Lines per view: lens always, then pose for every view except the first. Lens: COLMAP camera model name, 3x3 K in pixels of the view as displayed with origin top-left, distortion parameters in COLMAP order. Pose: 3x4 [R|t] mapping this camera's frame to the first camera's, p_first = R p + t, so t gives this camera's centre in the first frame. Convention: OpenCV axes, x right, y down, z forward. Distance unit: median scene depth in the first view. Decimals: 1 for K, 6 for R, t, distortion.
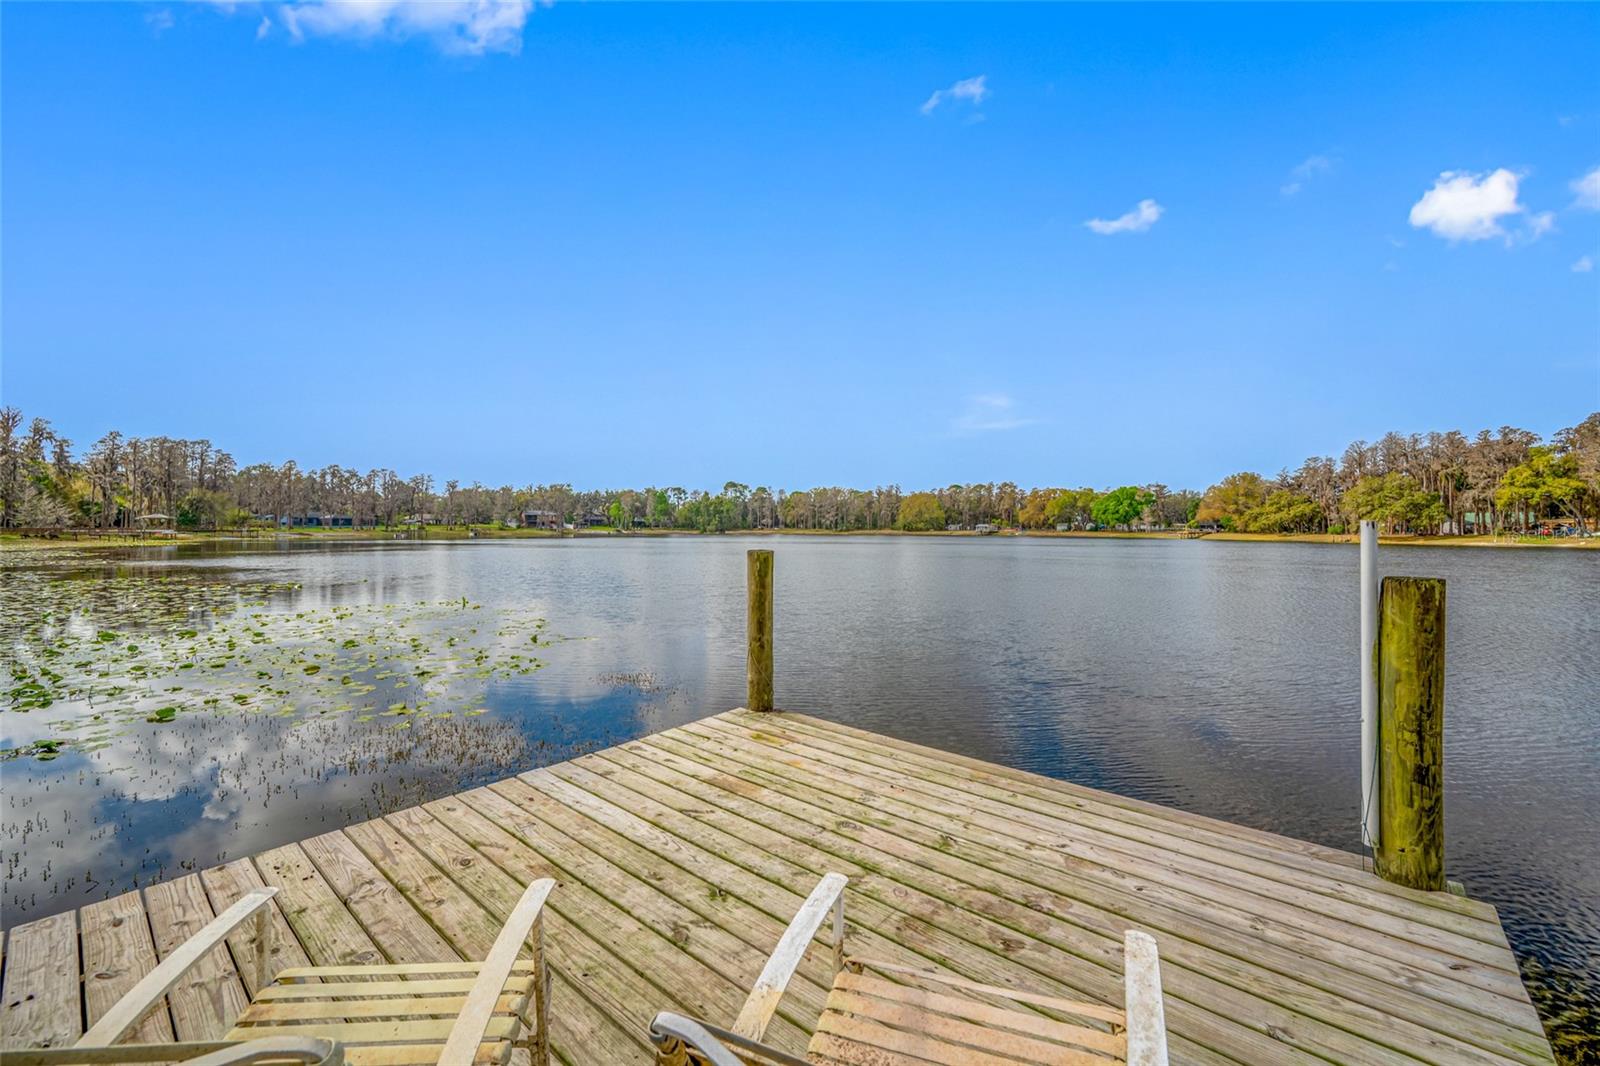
lens RADIAL K [[640.7, 0, 808.8], [0, 640.7, 521.7], [0, 0, 1]] dist [0.001068, -0.000202]
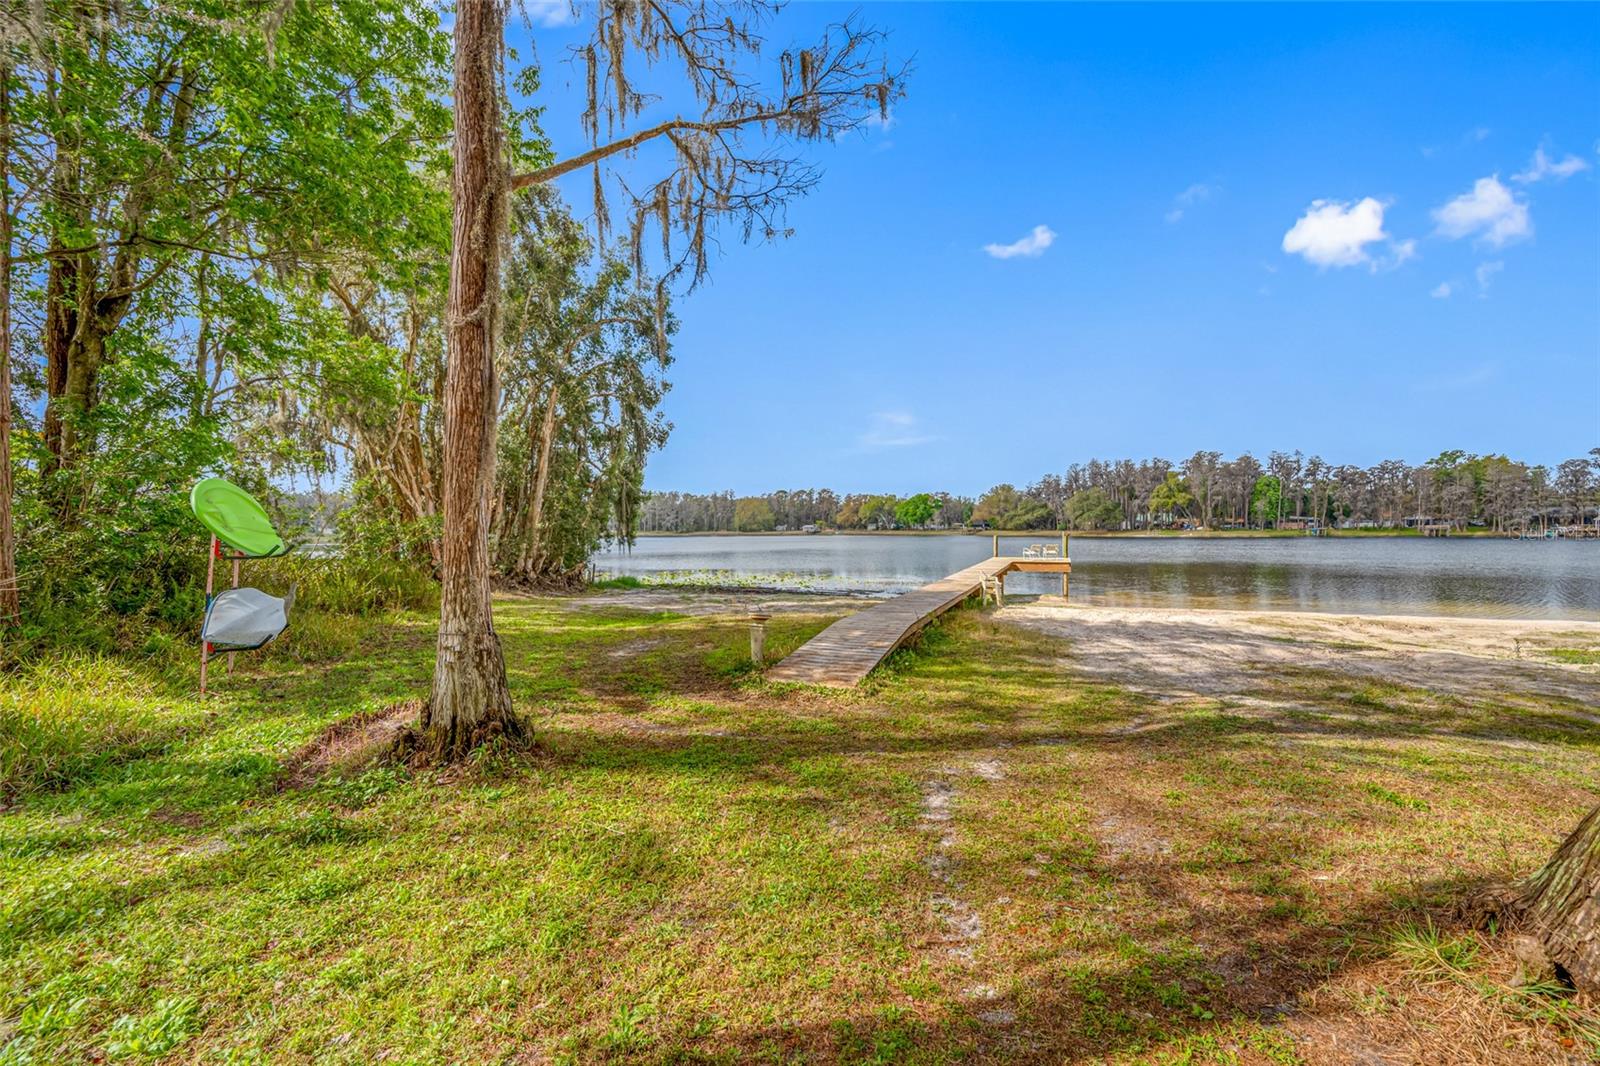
lens RADIAL K [[627.9, 0, 803.0], [0, 627.9, 534.2], [0, 0, 1]] dist [-0.001899, -0.000670]
pose [[0.955936, -0.013223, 0.293277, -0.076147], [0.007886, 0.999781, 0.019371, -0.001725], [-0.293469, -0.016205, 0.955831, -0.091947]]
